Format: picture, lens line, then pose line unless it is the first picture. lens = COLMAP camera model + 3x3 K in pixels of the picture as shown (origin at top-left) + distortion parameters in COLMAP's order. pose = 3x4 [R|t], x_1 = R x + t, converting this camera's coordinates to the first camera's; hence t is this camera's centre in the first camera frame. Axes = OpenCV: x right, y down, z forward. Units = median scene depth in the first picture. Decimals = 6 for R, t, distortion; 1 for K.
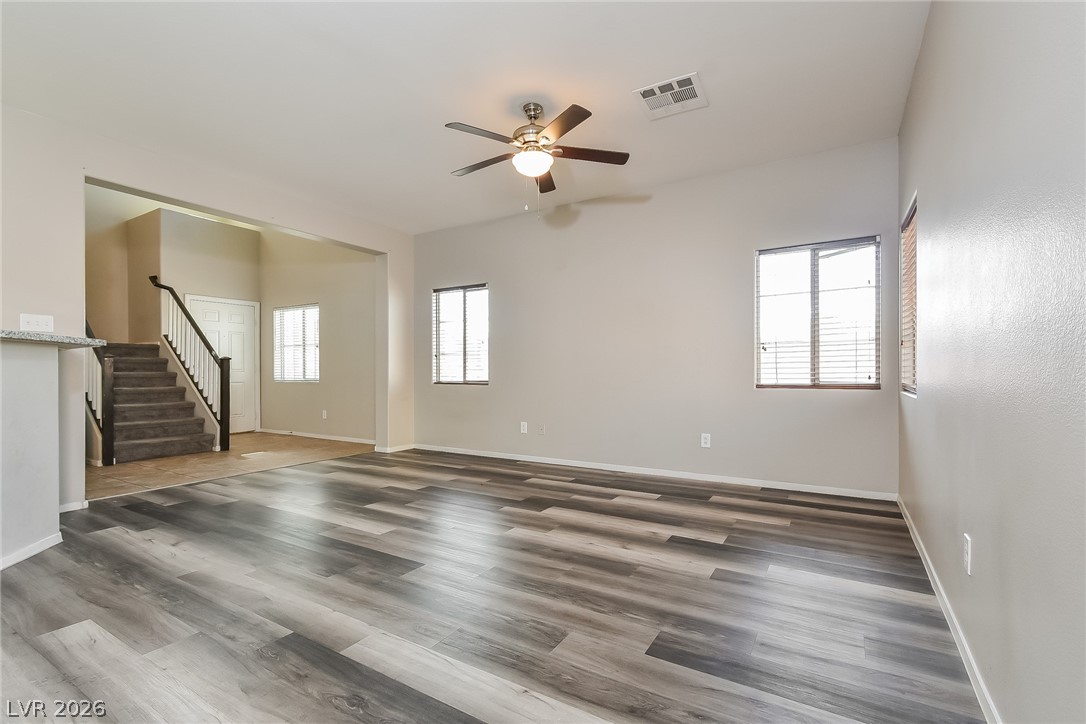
lens RADIAL K [[486.9, 0, 544.4], [0, 486.9, 367.0], [0, 0, 1]] dist [0.000743, -0.001314]
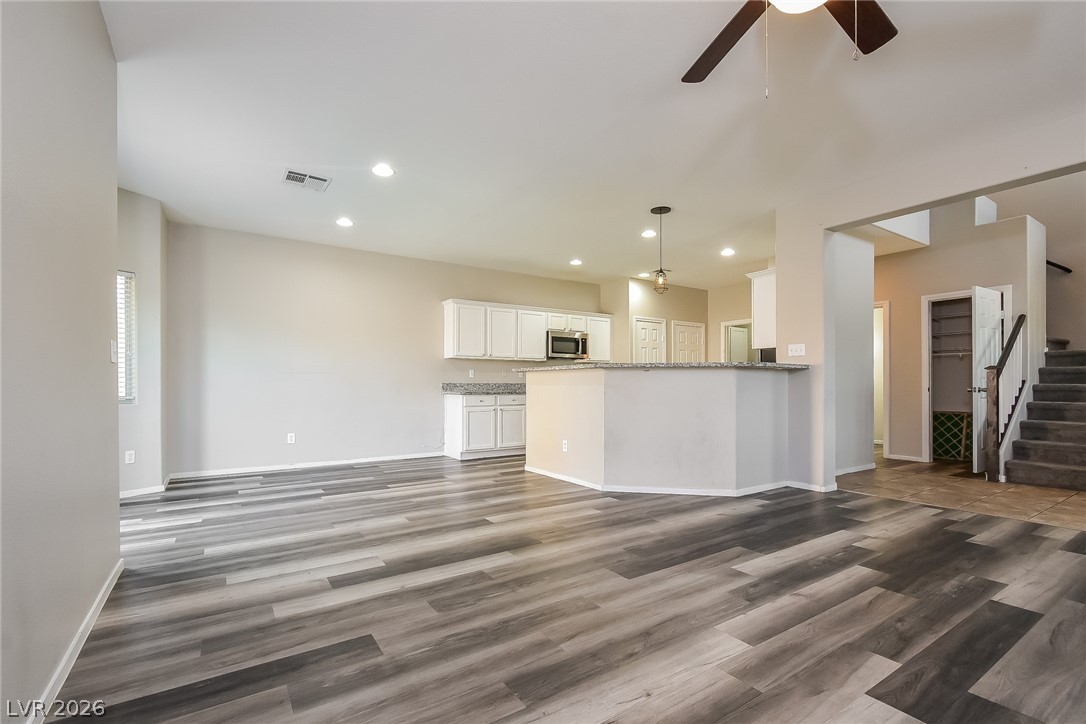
lens RADIAL K [[486.9, 0, 548.3], [0, 486.9, 383.2], [0, 0, 1]] dist [0.000743, -0.001314]
pose [[-0.422220, -0.001536, -0.906492, 0.645343], [0.012076, 0.999900, -0.007319, 0.007990], [0.906413, -0.014037, -0.422159, 1.128587]]
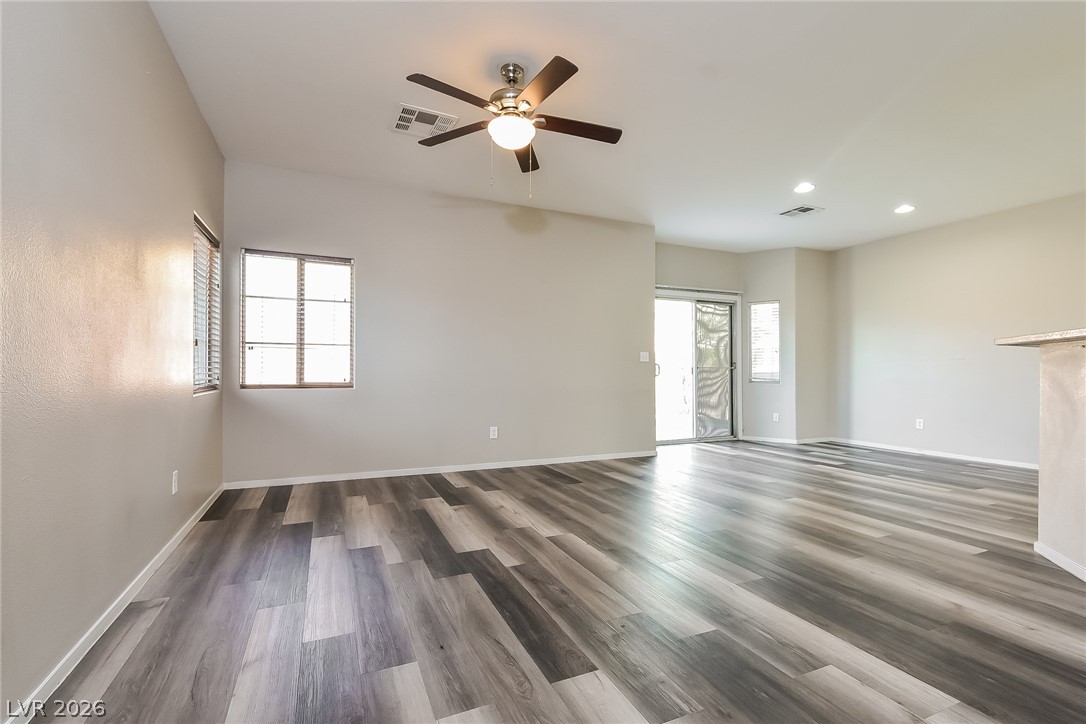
lens RADIAL K [[486.9, 0, 542.6], [0, 486.9, 369.6], [0, 0, 1]] dist [0.000743, -0.001314]
pose [[-0.820836, 0.003080, 0.571155, -0.656757], [-0.006362, 0.999874, -0.014535, 0.018294], [-0.571128, -0.015564, -0.820713, 1.959301]]
